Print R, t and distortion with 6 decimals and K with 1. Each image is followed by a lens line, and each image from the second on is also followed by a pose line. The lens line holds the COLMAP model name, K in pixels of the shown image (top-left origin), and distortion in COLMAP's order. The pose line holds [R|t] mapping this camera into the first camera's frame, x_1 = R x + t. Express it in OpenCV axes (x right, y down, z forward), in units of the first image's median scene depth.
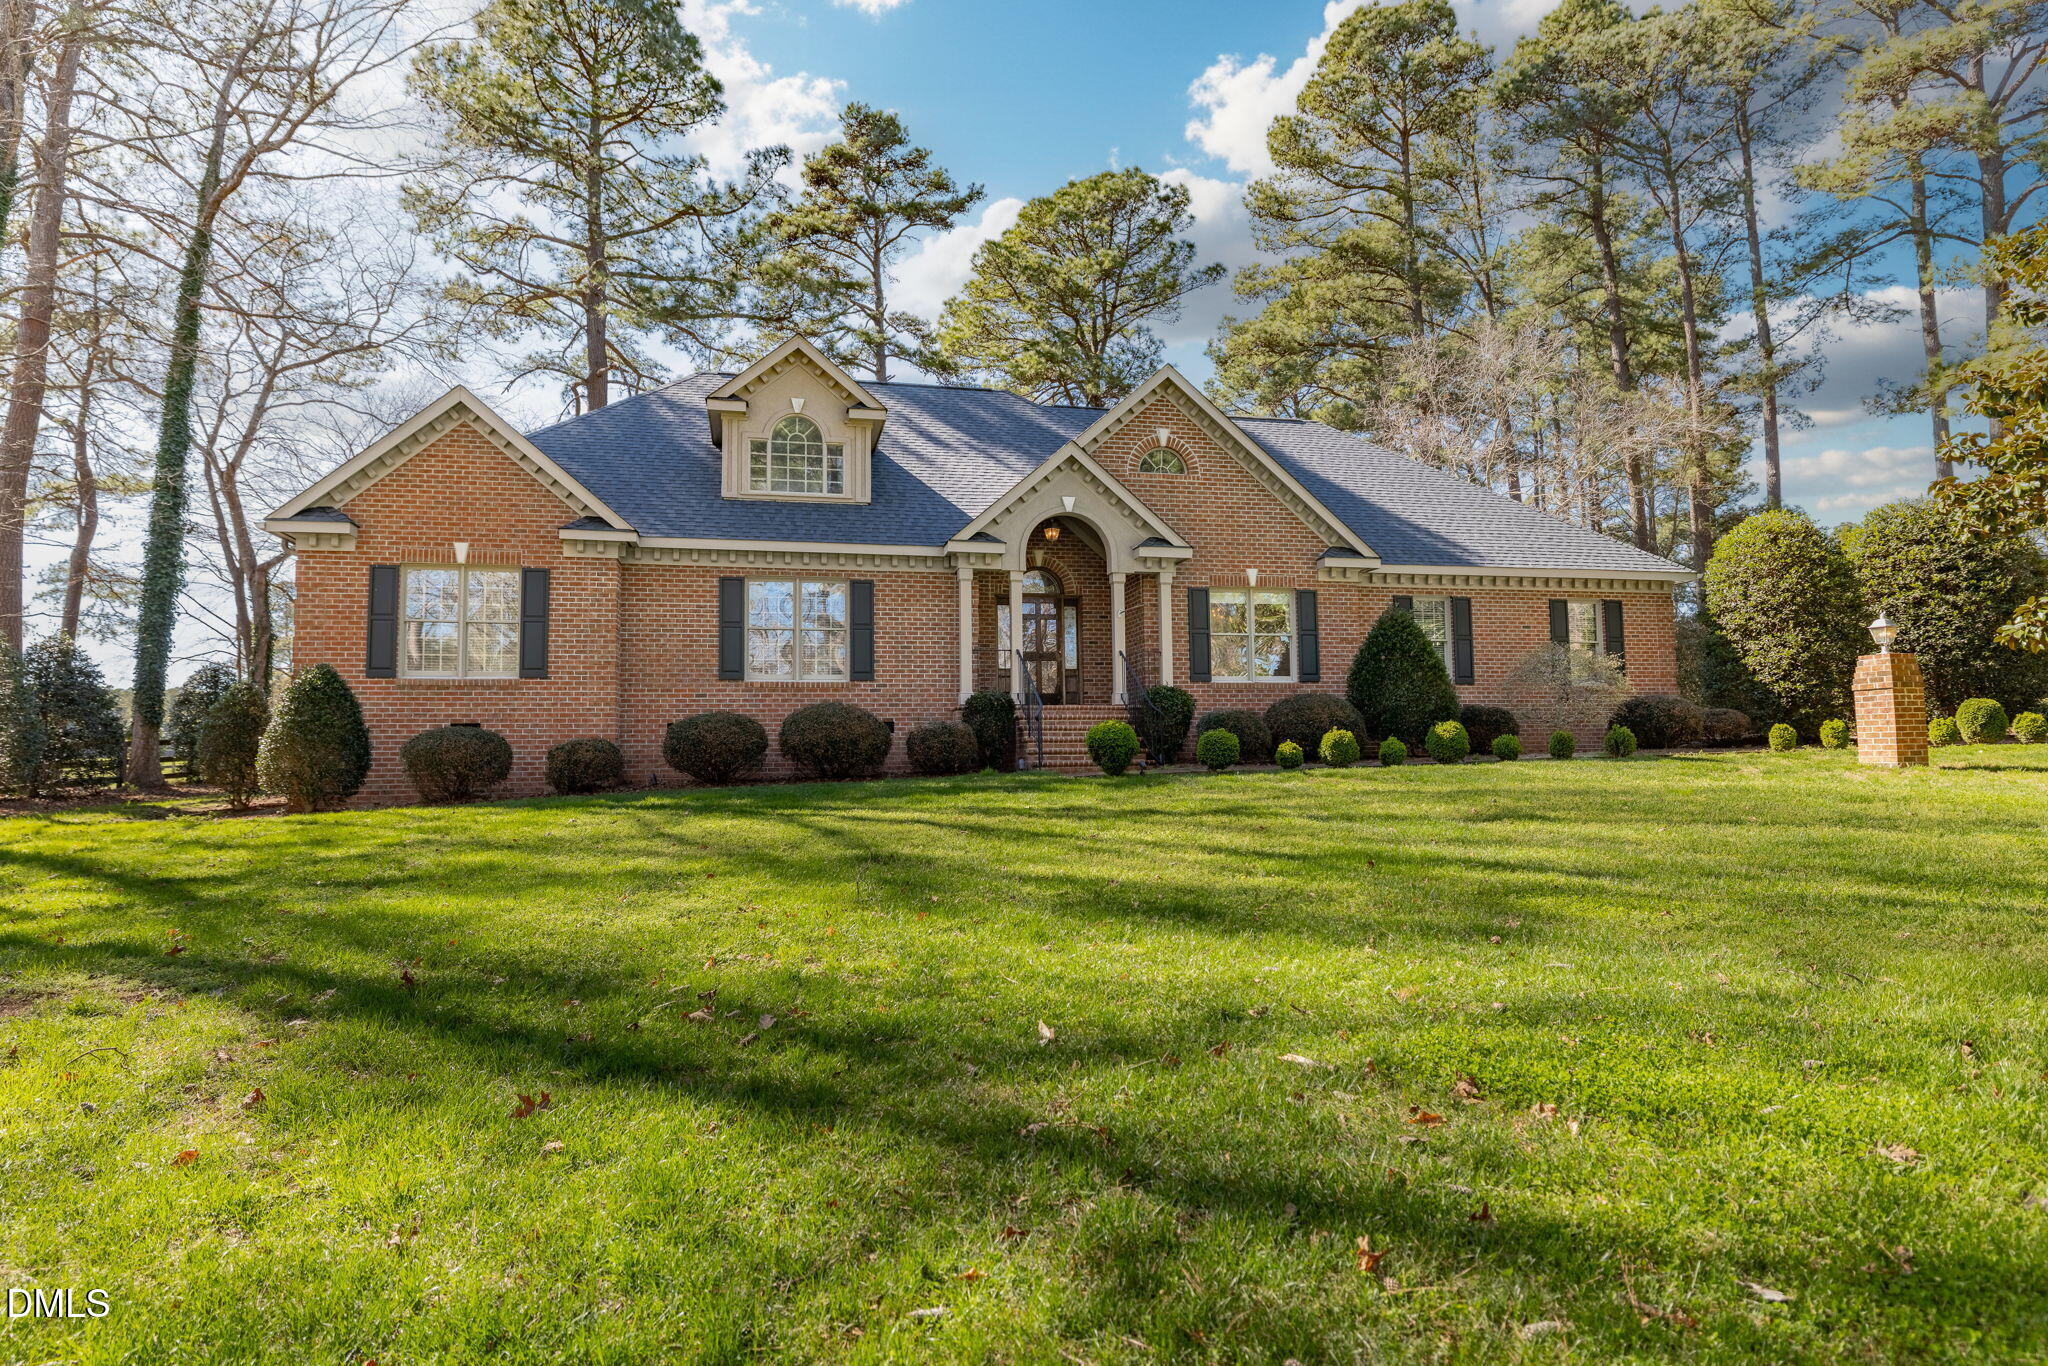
lens RADIAL K [[894.5, 0, 1020.6], [0, 894.5, 672.1], [0, 0, 1]] dist [0.007687, 0.000730]
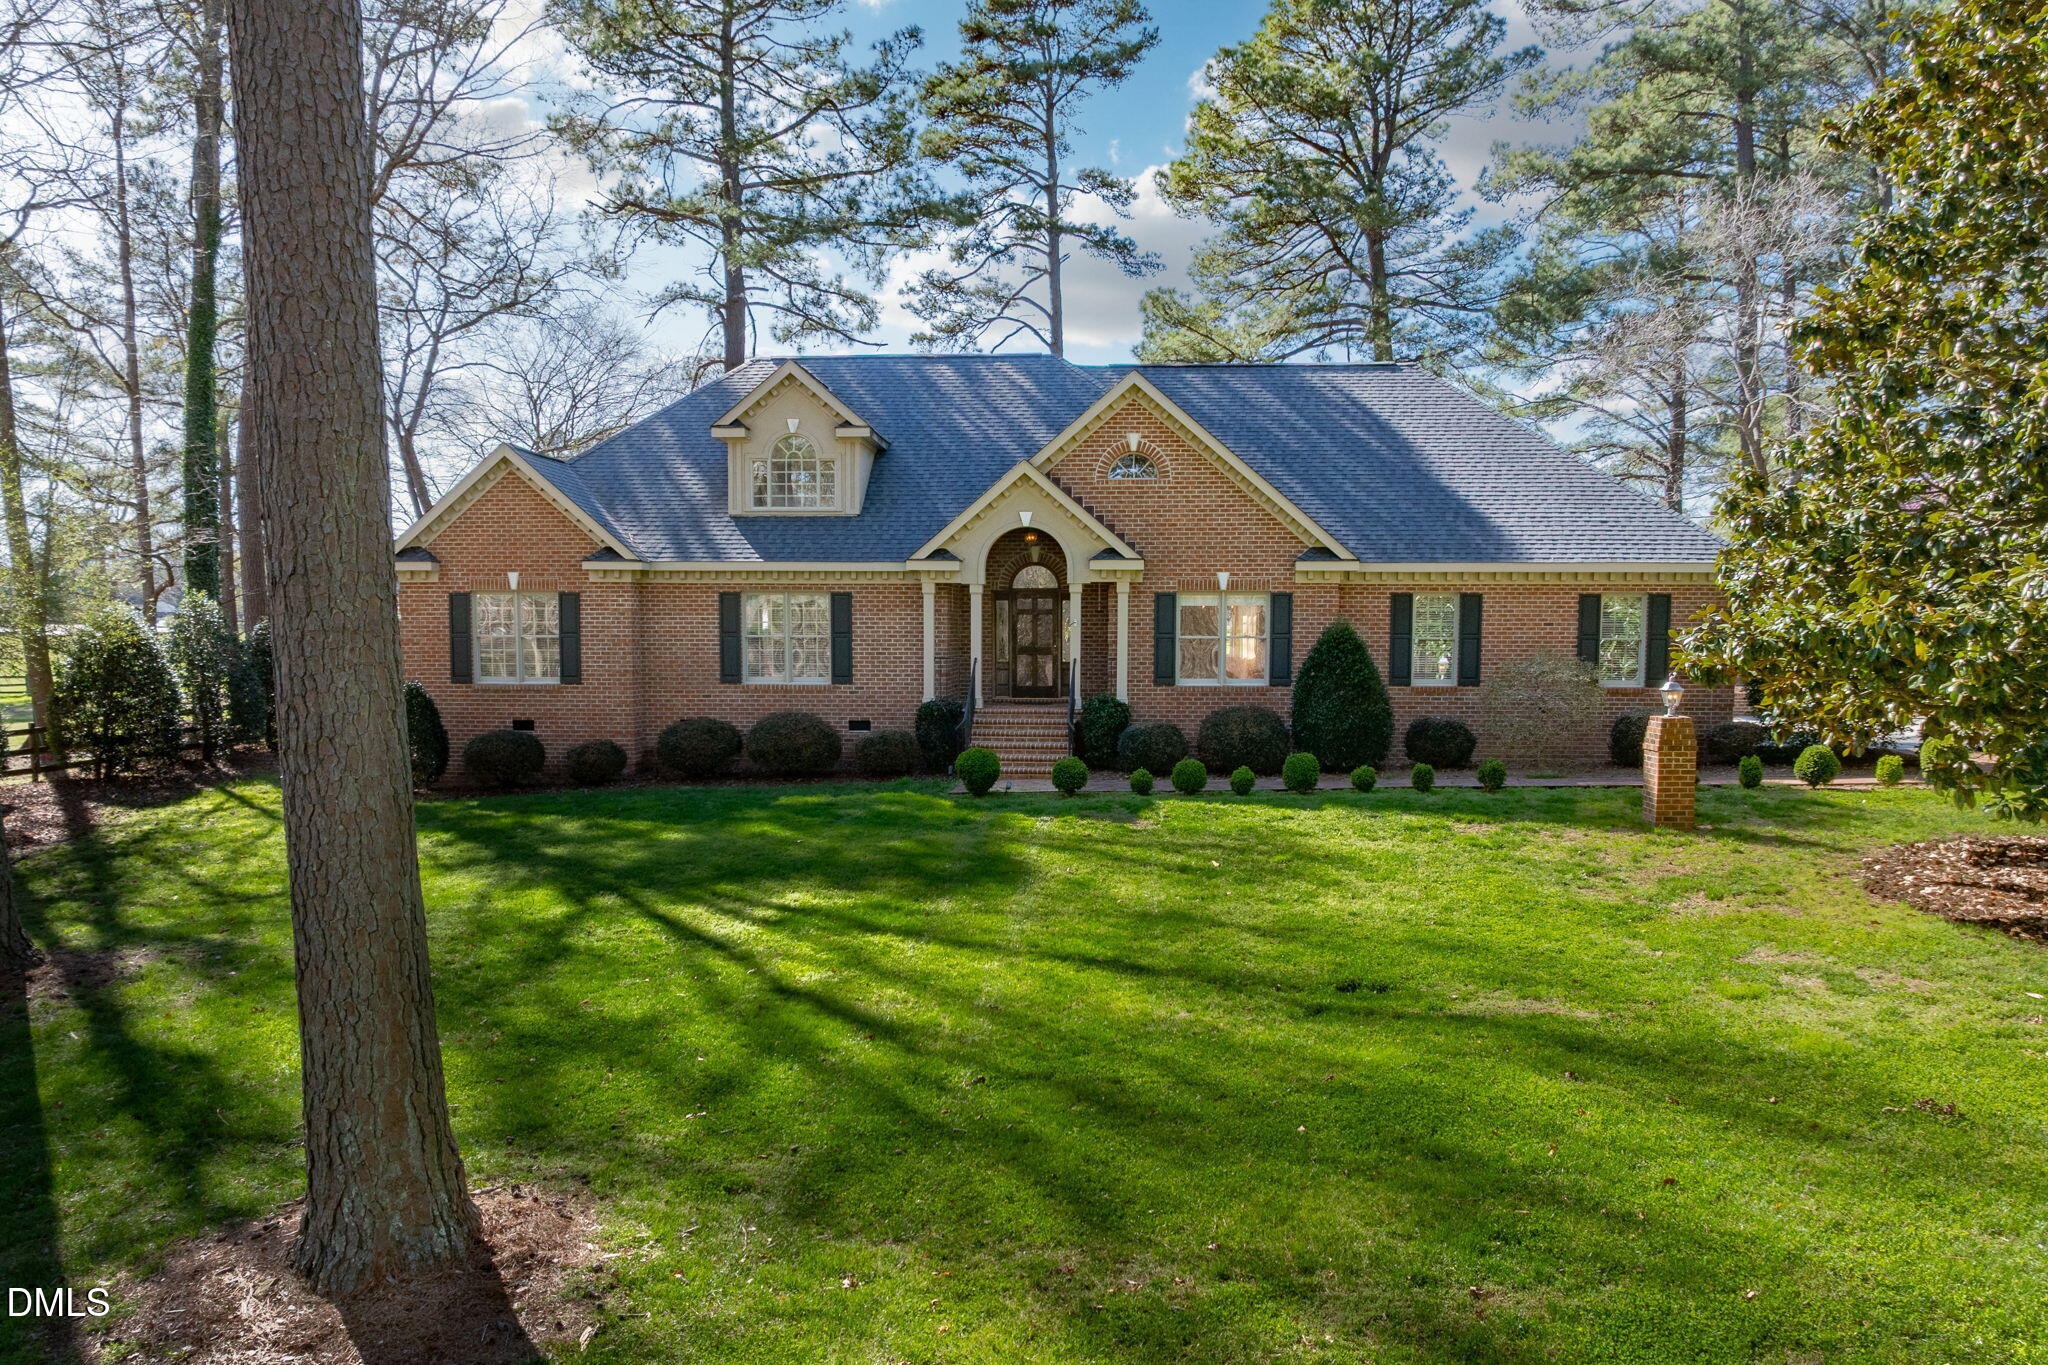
lens RADIAL K [[1046.6, 0, 1027.0], [0, 1046.6, 691.3], [0, 0, 1]] dist [-0.006616, 0.000125]
pose [[0.975320, 0.019224, -0.219957, 0.328136], [0.003561, 0.994704, 0.102724, -0.112294], [0.220766, -0.100972, 0.970086, -0.208918]]
